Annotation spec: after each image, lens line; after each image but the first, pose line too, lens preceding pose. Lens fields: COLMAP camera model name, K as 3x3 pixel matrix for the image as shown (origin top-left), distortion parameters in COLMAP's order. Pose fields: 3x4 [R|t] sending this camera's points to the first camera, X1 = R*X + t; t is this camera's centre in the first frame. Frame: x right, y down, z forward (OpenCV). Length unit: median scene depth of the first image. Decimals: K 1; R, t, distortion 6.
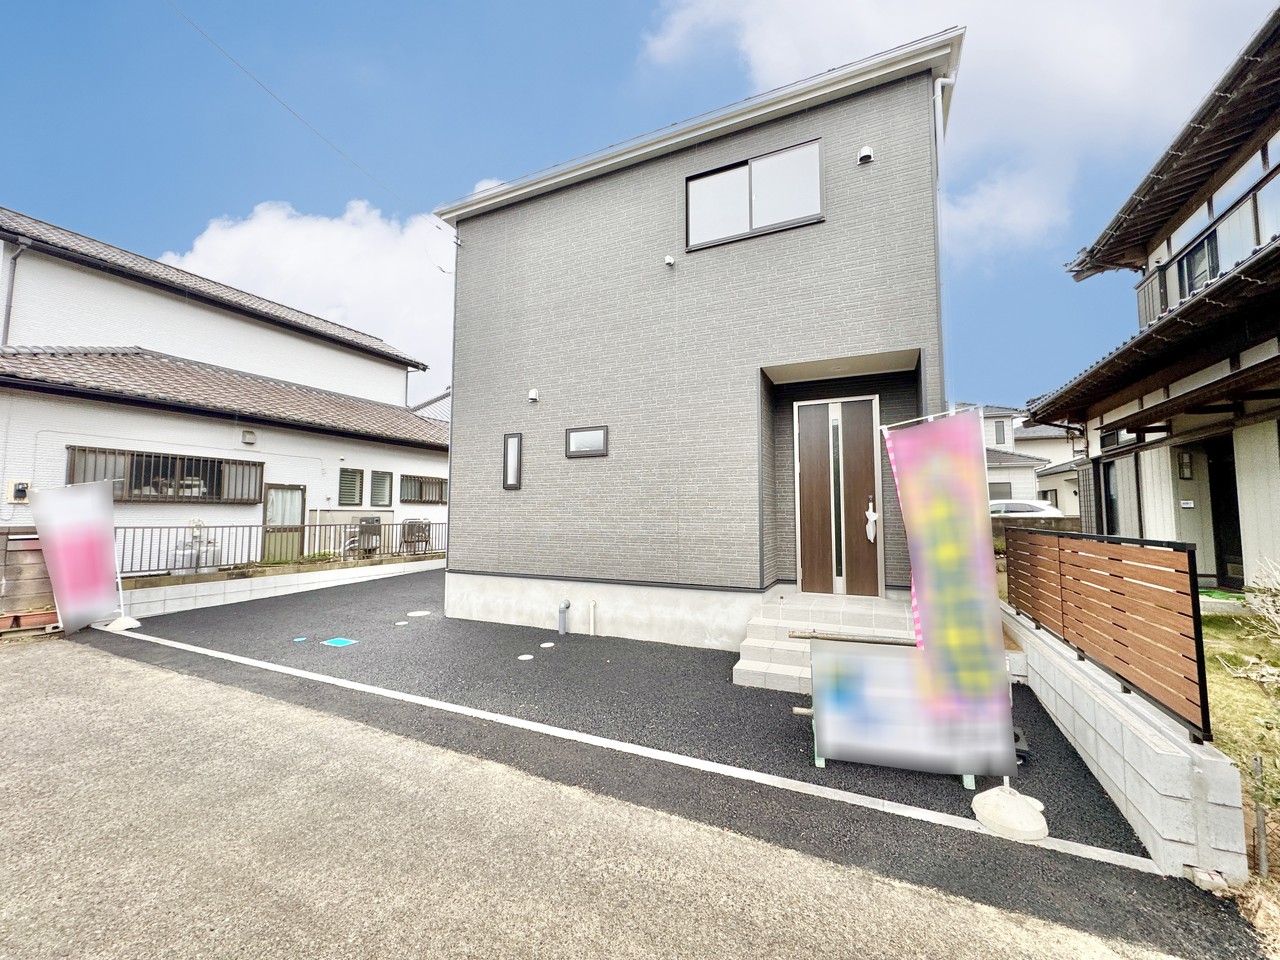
lens RADIAL K [[509.3, 0, 640.0], [0, 509.3, 480.0], [0, 0, 1]] dist [-0.000391, -0.000106]
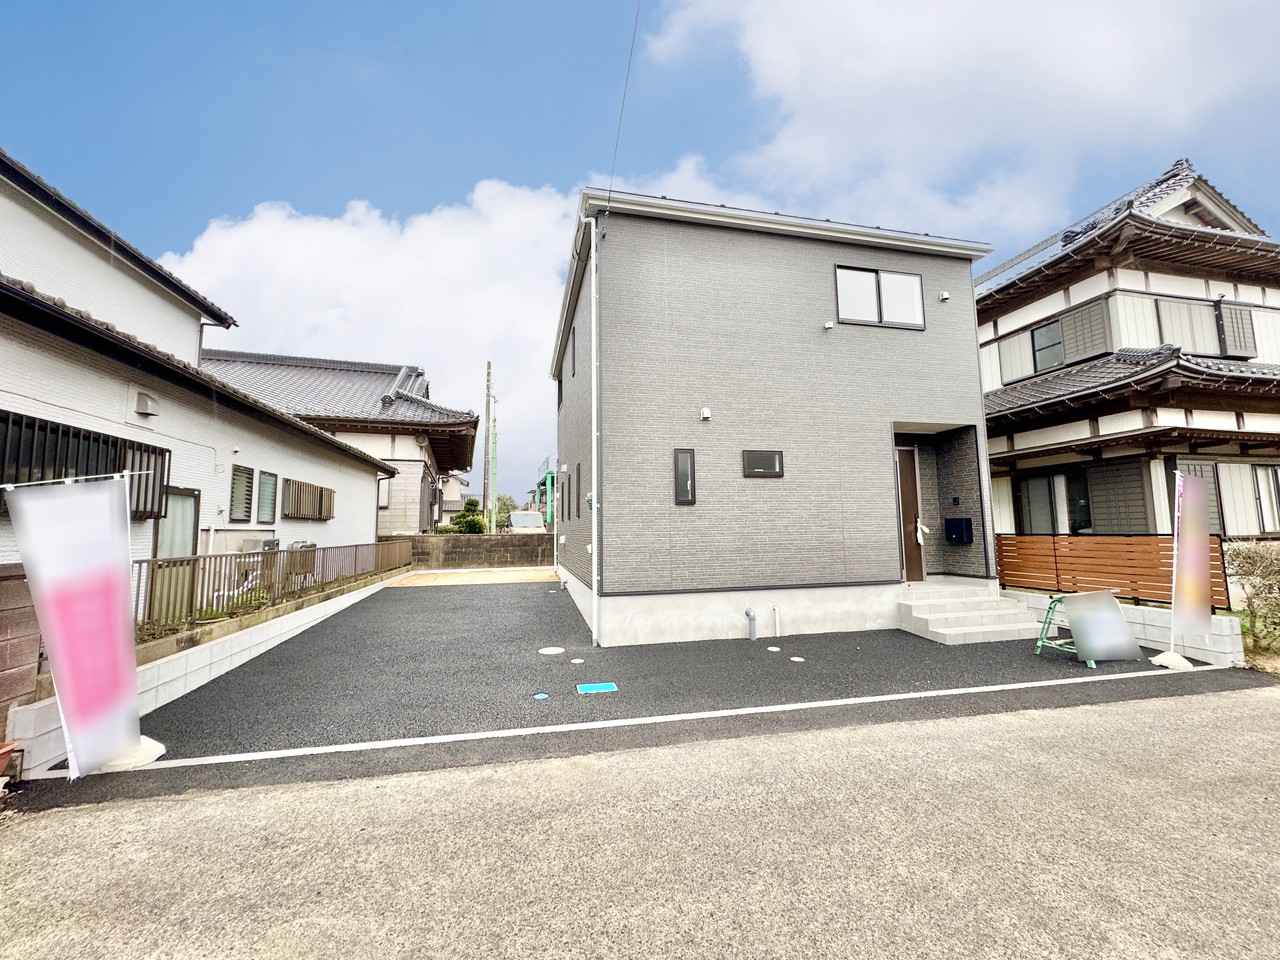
lens RADIAL K [[509.3, 0, 640.0], [0, 509.3, 480.0], [0, 0, 1]] dist [-0.000391, -0.000106]
pose [[0.784926, 0.049164, 0.617636, -1.023740], [-0.027252, 0.998622, -0.044858, 0.018924], [-0.618990, 0.018378, 0.785184, 0.297111]]
